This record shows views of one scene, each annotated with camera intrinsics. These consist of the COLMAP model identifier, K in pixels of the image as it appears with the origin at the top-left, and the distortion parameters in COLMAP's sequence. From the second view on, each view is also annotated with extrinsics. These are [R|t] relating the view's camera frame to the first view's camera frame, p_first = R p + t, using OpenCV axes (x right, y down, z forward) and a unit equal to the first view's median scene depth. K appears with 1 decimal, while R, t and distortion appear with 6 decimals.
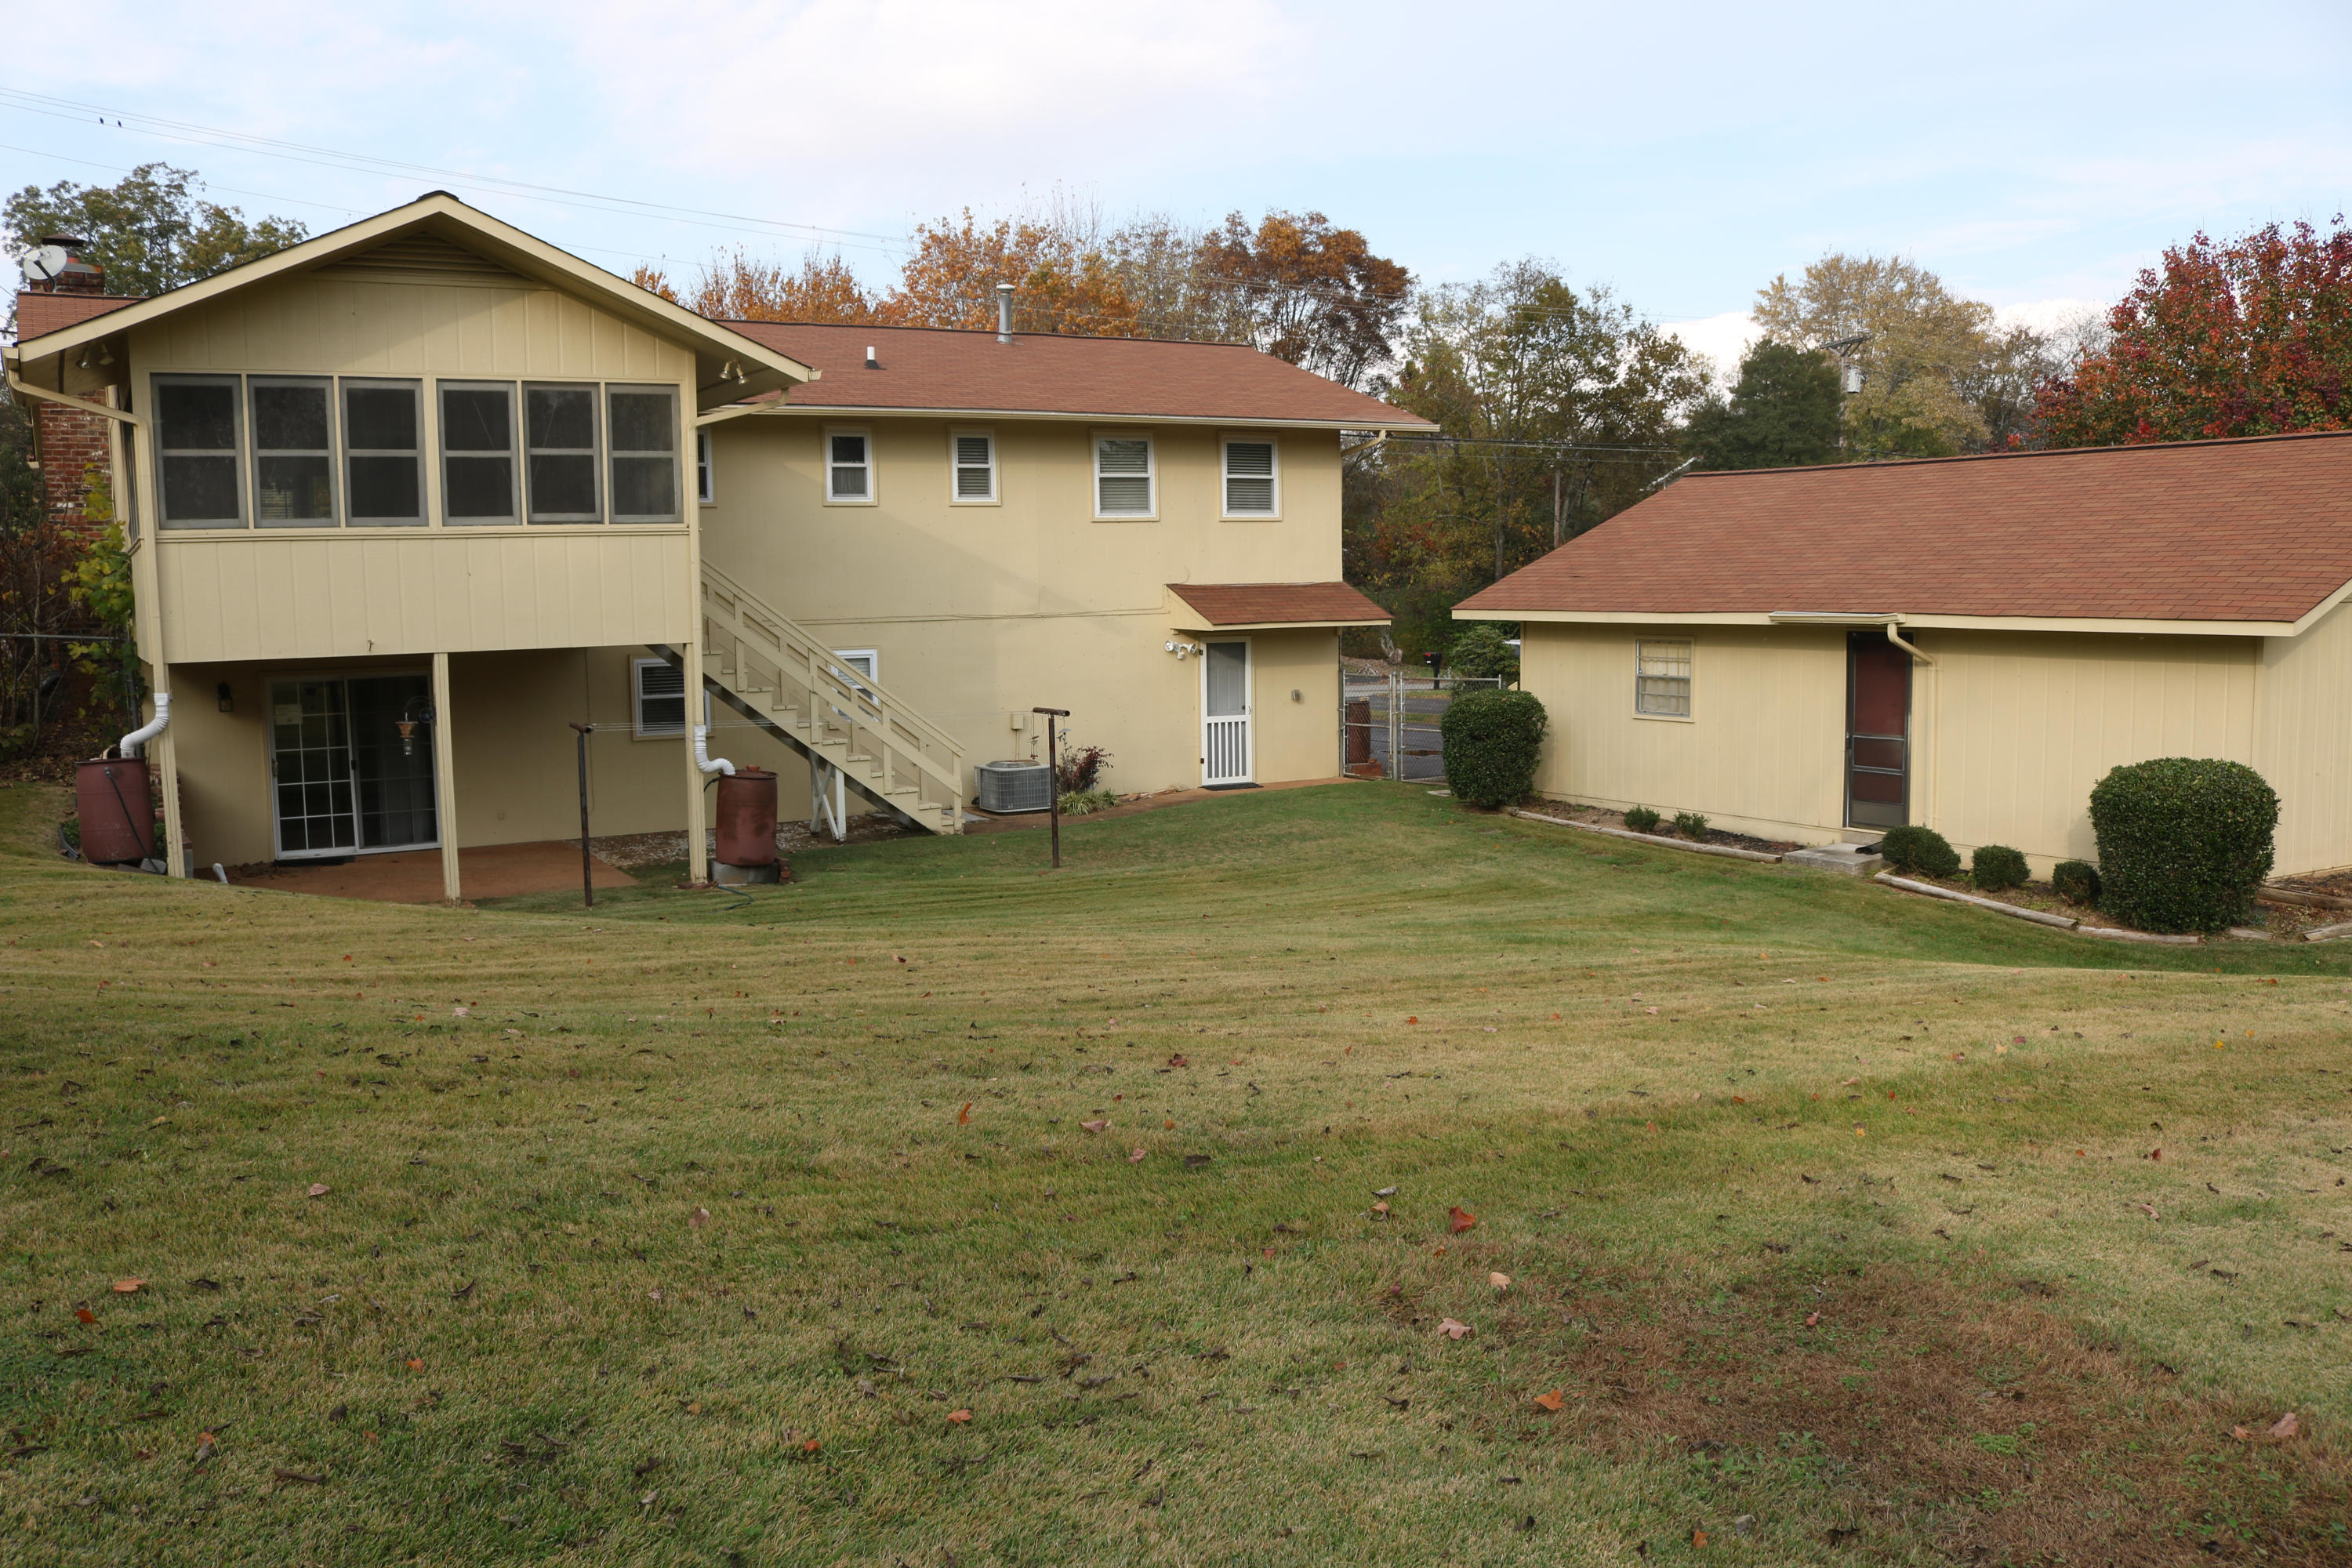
lens RADIAL K [[1937.6, 0, 1182.3], [0, 1937.6, 812.9], [0, 0, 1]] dist [-0.162910, 0.134569]
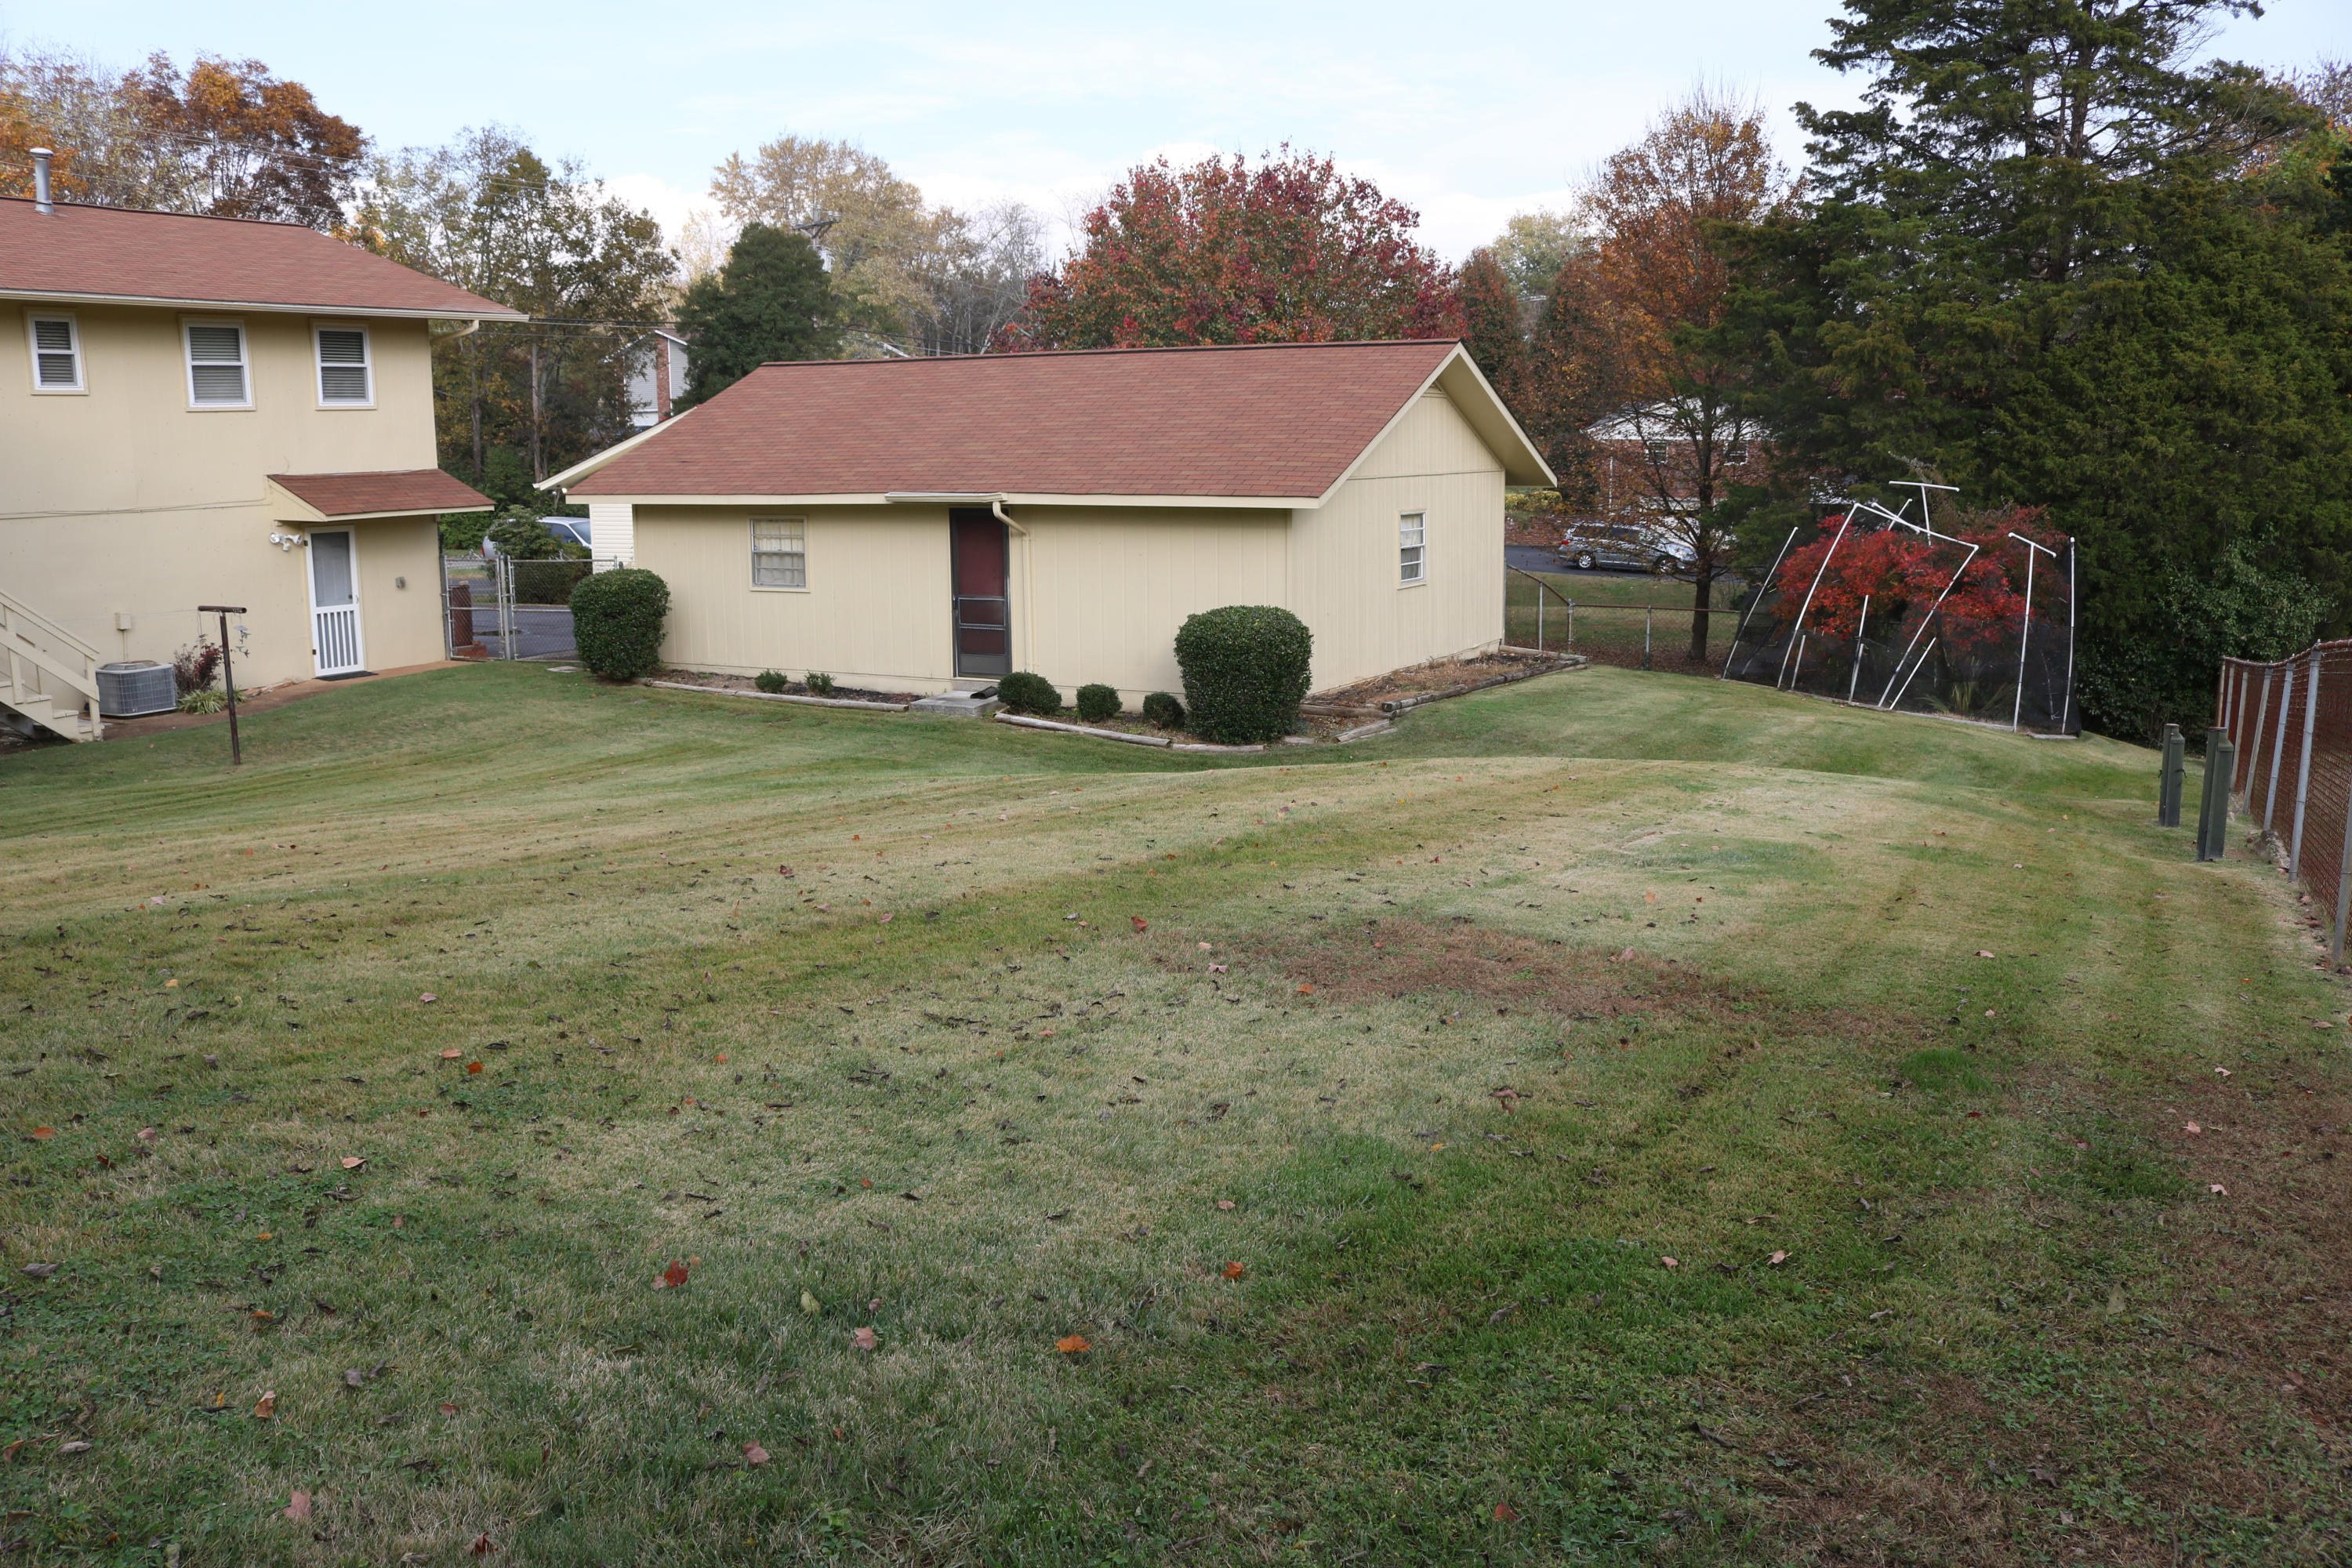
lens RADIAL K [[1937.6, 0, 1182.3], [0, 1937.6, 812.9], [0, 0, 1]] dist [-0.162910, 0.134569]
pose [[0.854448, -0.090529, 0.511588, -0.113450], [0.055036, 0.994933, 0.084140, -0.001343], [-0.516613, -0.043738, 0.855101, -0.065385]]
